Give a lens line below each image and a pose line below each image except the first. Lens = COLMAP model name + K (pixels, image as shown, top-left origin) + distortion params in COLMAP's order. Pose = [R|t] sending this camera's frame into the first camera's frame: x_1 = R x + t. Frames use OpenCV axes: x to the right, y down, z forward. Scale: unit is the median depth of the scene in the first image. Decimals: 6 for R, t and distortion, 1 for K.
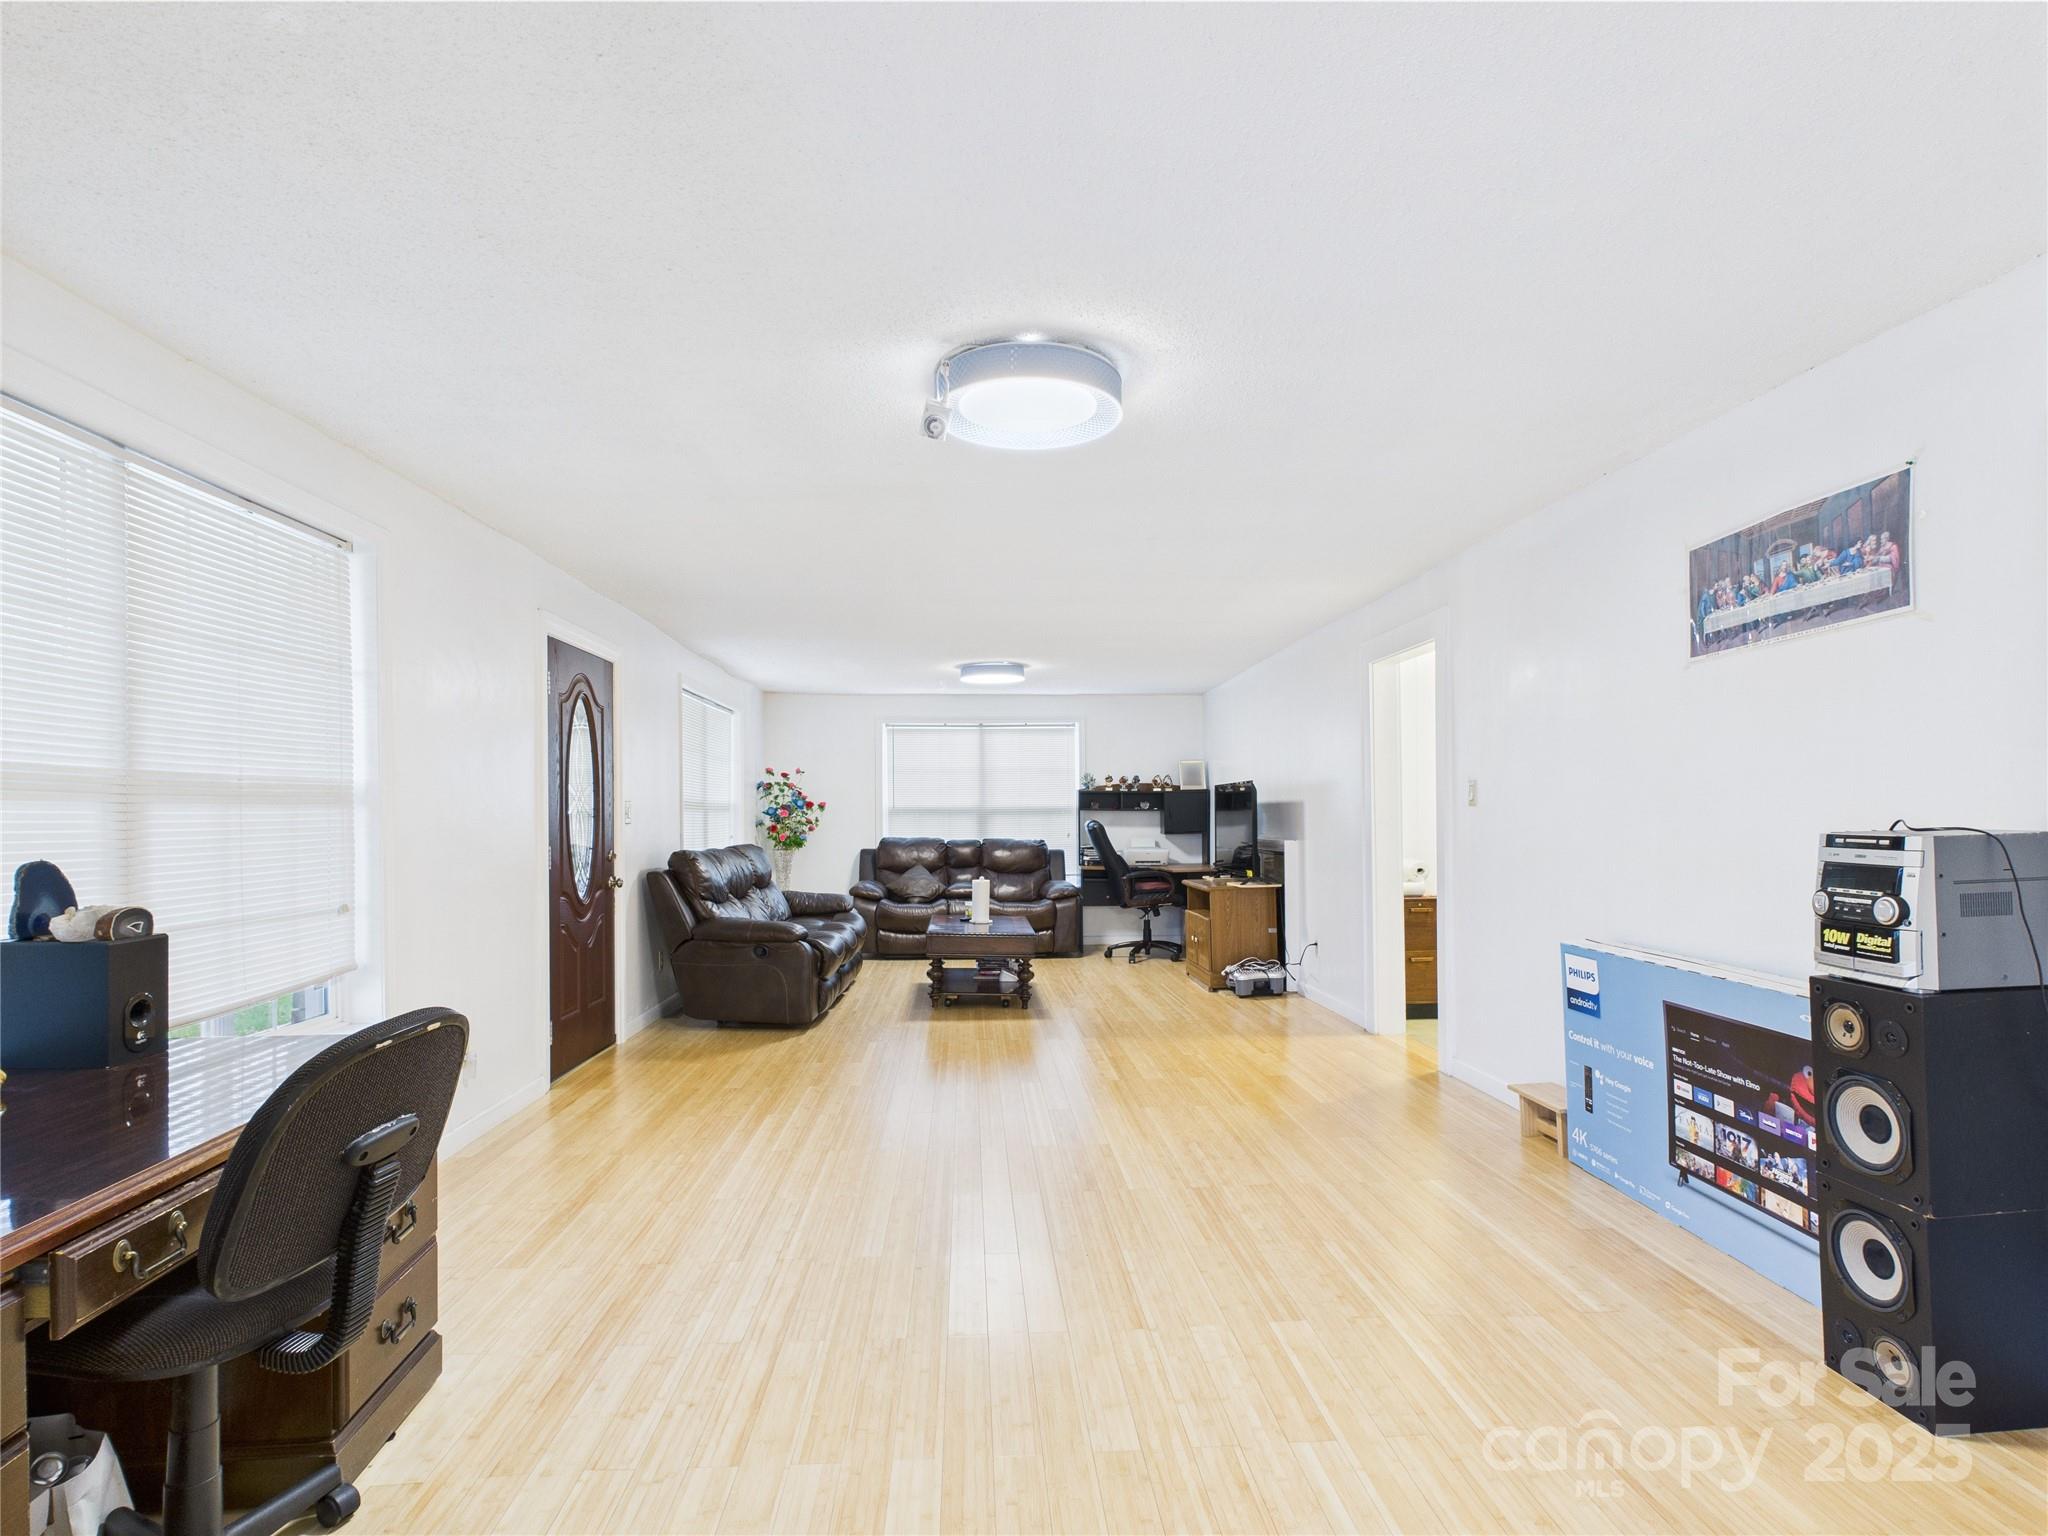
lens RADIAL K [[1075.9, 0, 1023.5], [0, 1075.9, 774.7], [0, 0, 1]] dist [-0.004109, -0.000140]
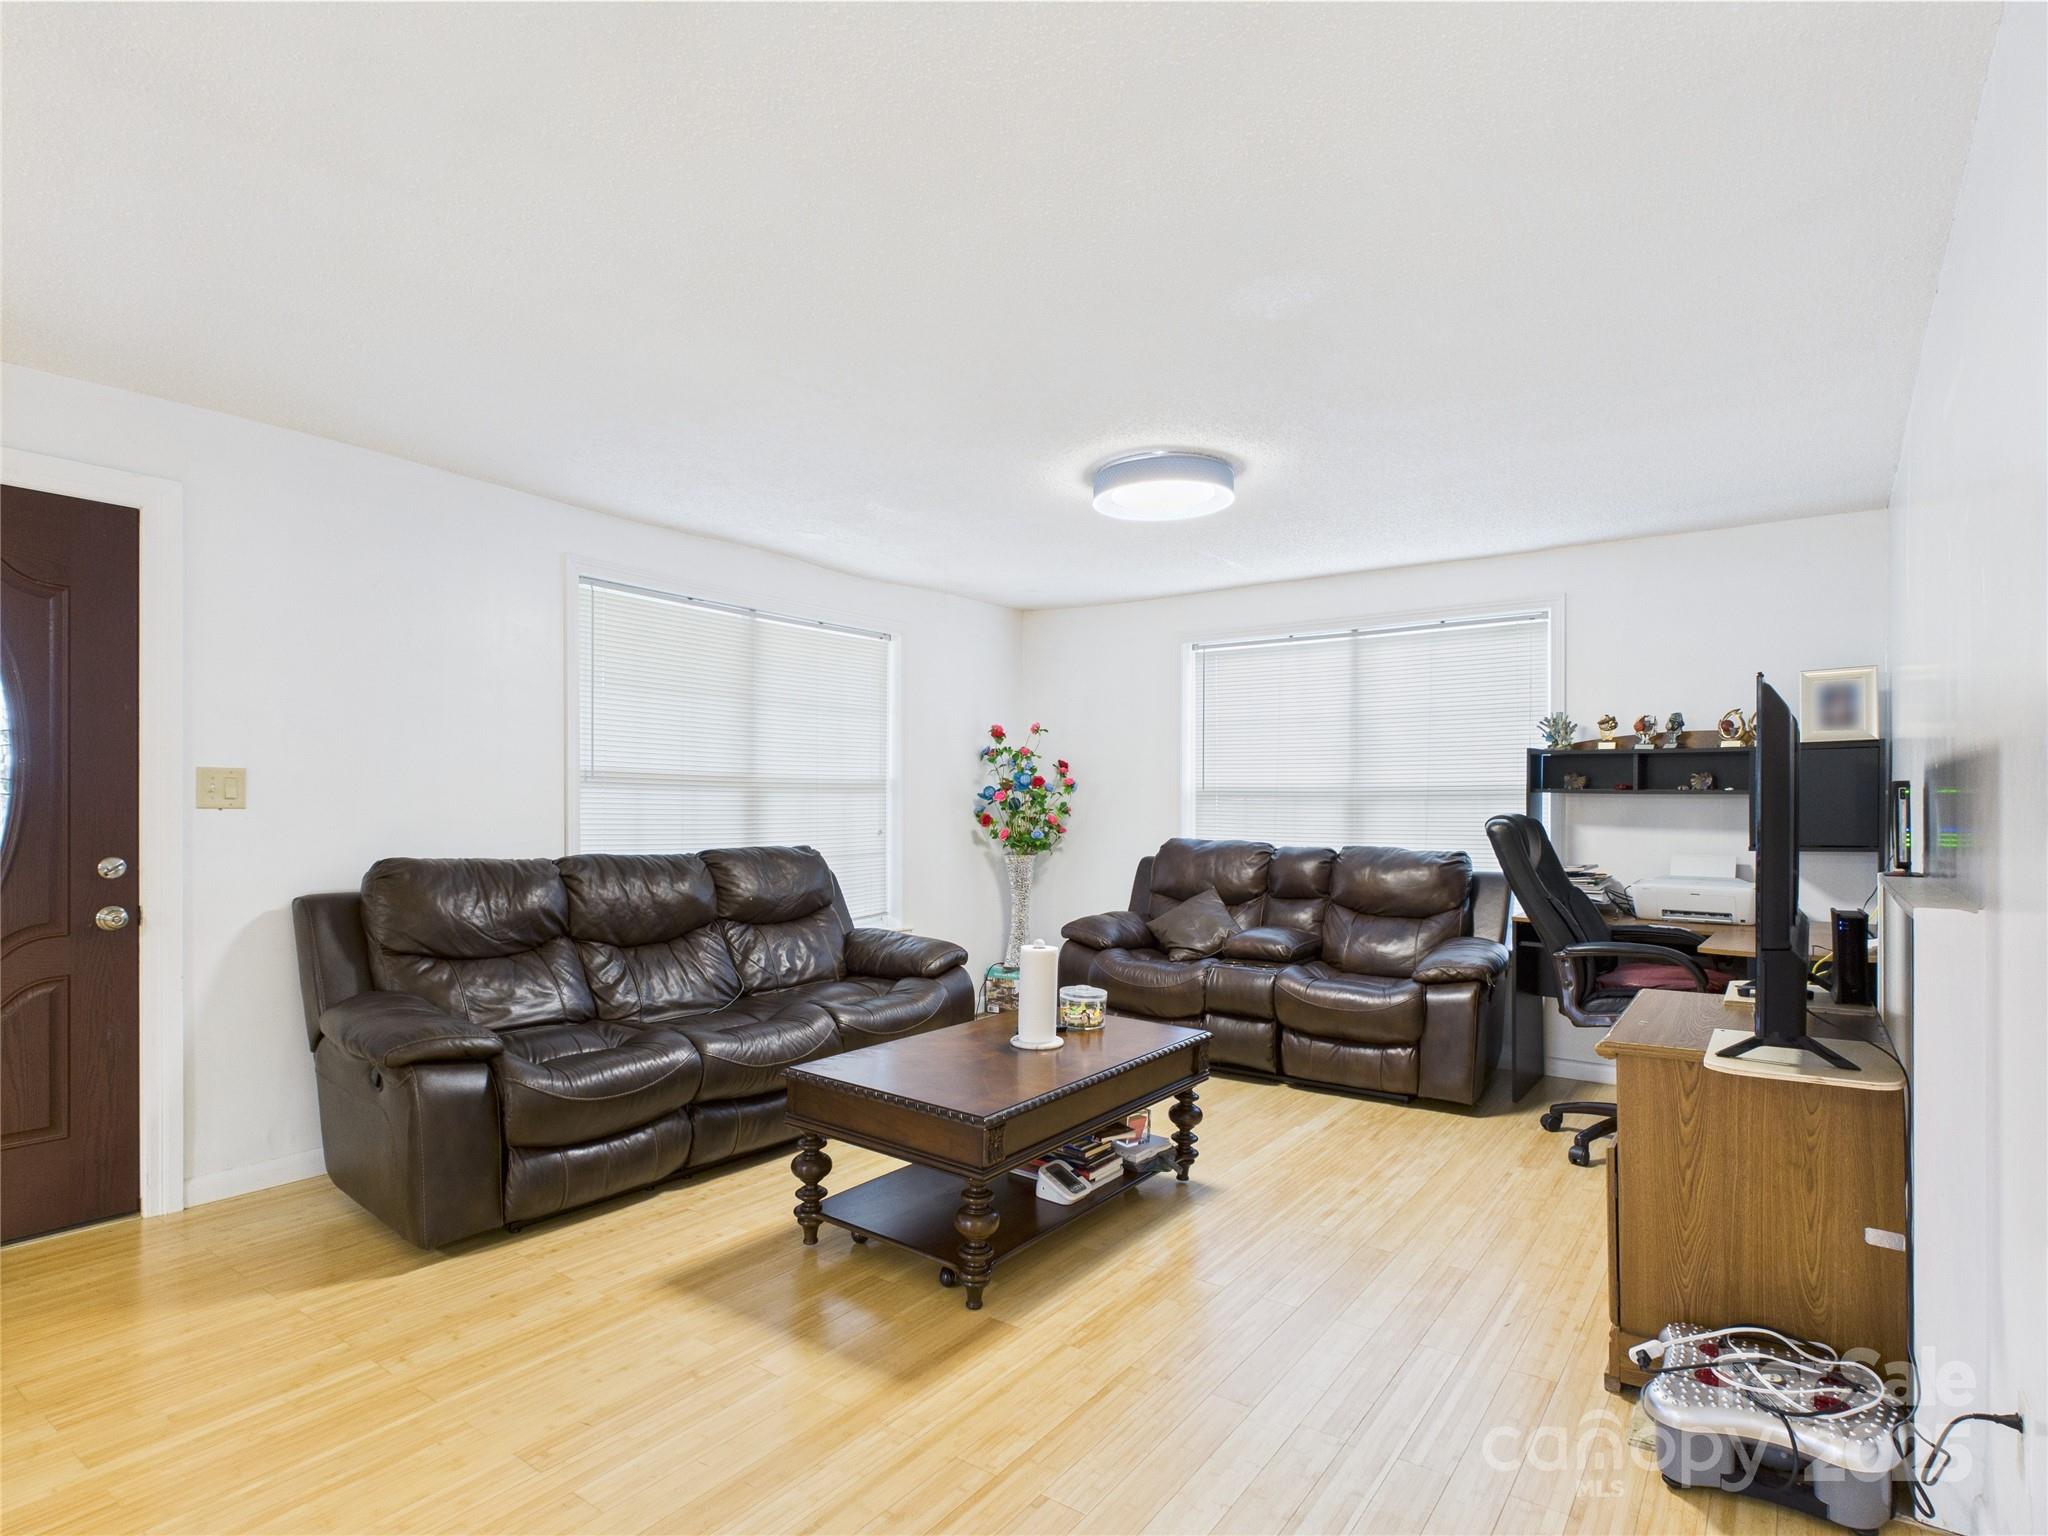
lens RADIAL K [[1075.9, 0, 1026.8], [0, 1075.9, 785.9], [0, 0, 1]] dist [-0.004109, -0.000140]
pose [[0.776784, -0.001921, -0.629764, 0.175001], [0.016309, 0.999721, 0.017068, 0.018602], [0.629556, -0.023529, 0.776599, 0.495627]]
